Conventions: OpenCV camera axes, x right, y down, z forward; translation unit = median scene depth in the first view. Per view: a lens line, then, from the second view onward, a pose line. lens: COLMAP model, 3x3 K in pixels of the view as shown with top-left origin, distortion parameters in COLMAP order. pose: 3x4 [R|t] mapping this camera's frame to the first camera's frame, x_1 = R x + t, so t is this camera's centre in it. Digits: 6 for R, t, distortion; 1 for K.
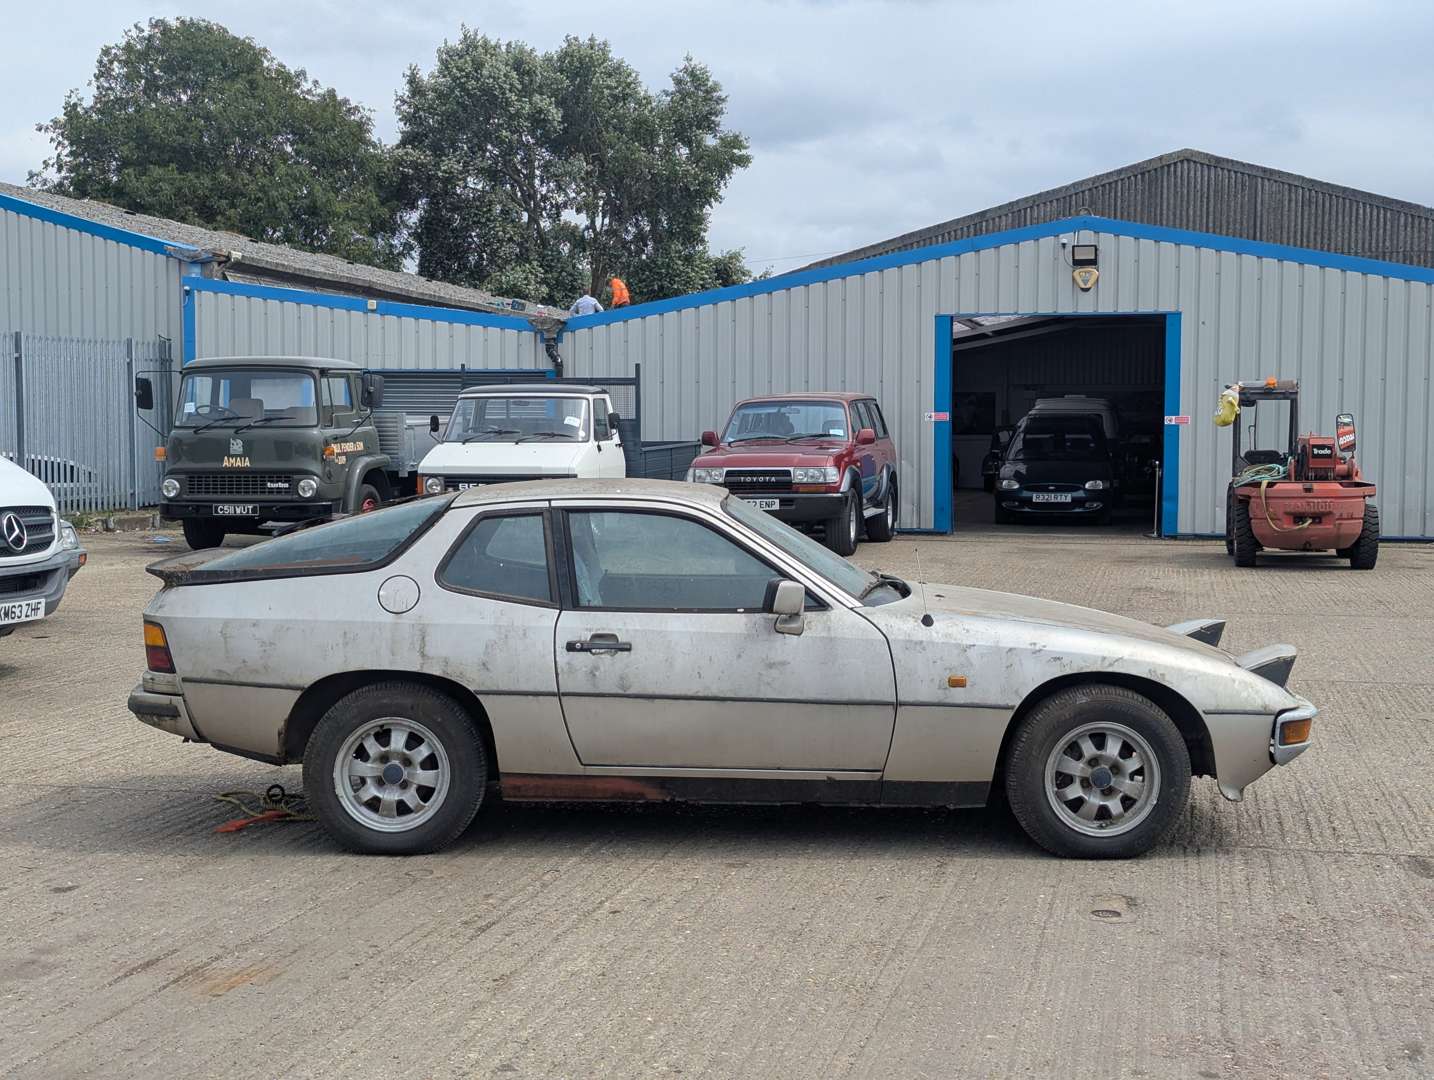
lens RADIAL K [[1991.6, 0, 717.0], [0, 1991.6, 540.0], [0, 0, 1]] dist [0.126854, -0.468580]
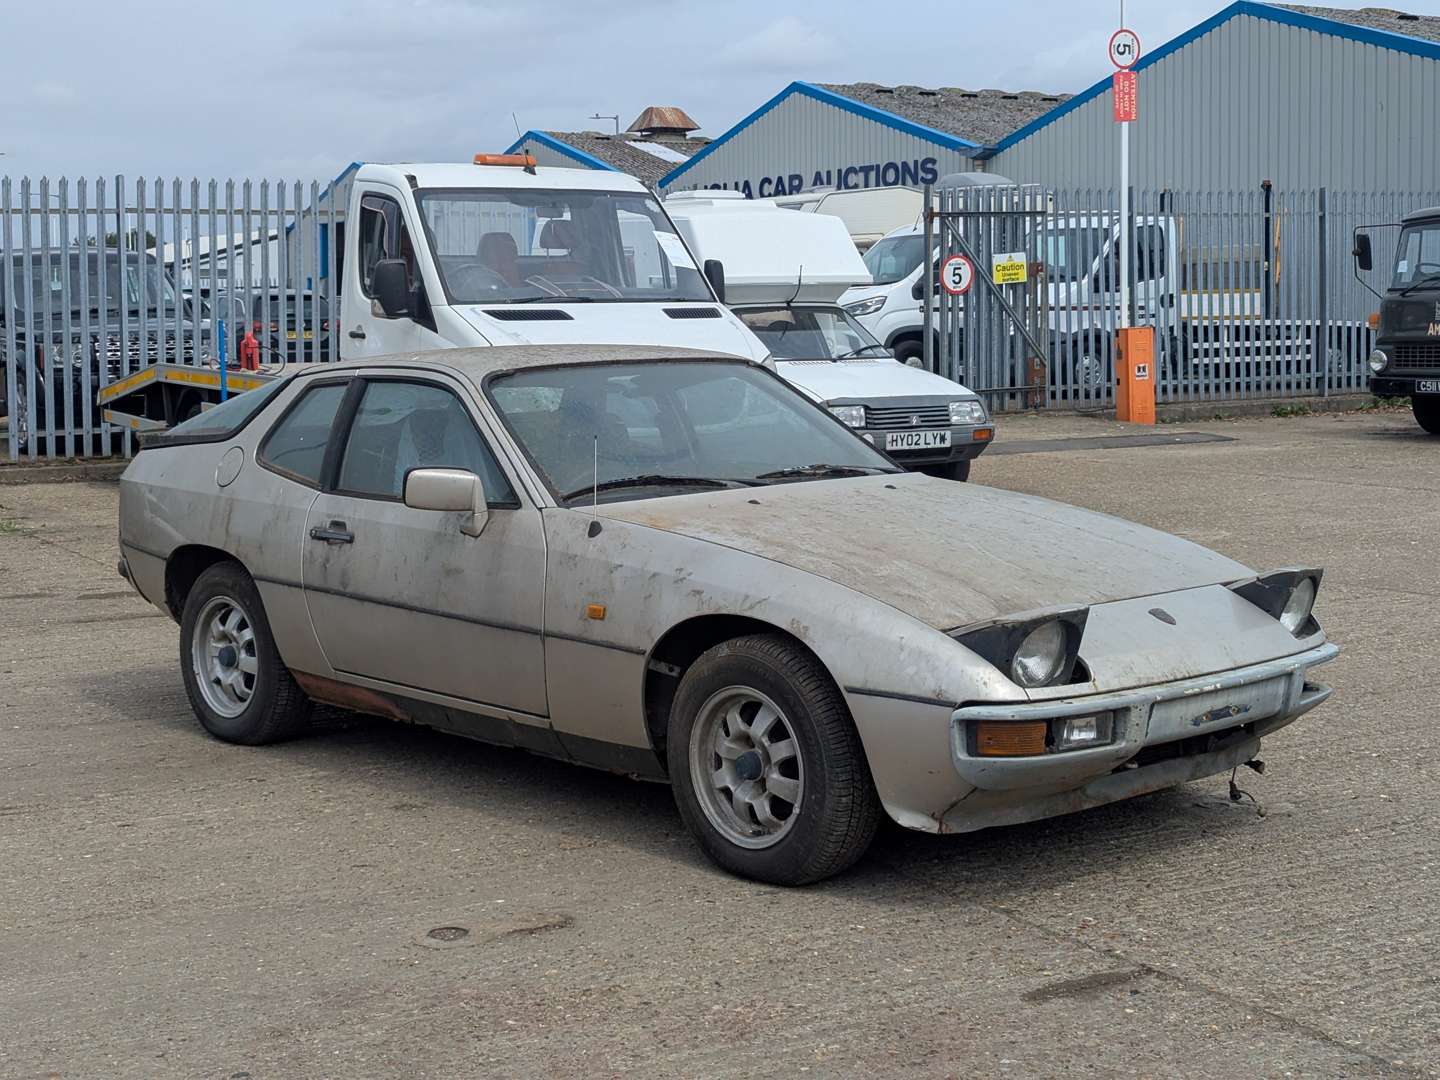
lens RADIAL K [[2158.5, 0, 720.0], [0, 2158.5, 540.0], [0, 0, 1]] dist [0.168416, -0.681367]
pose [[0.684670, 0.065081, -0.725941, 0.738789], [-0.024830, 0.997510, 0.066009, -0.011343], [0.728430, -0.027169, 0.684582, 0.468677]]
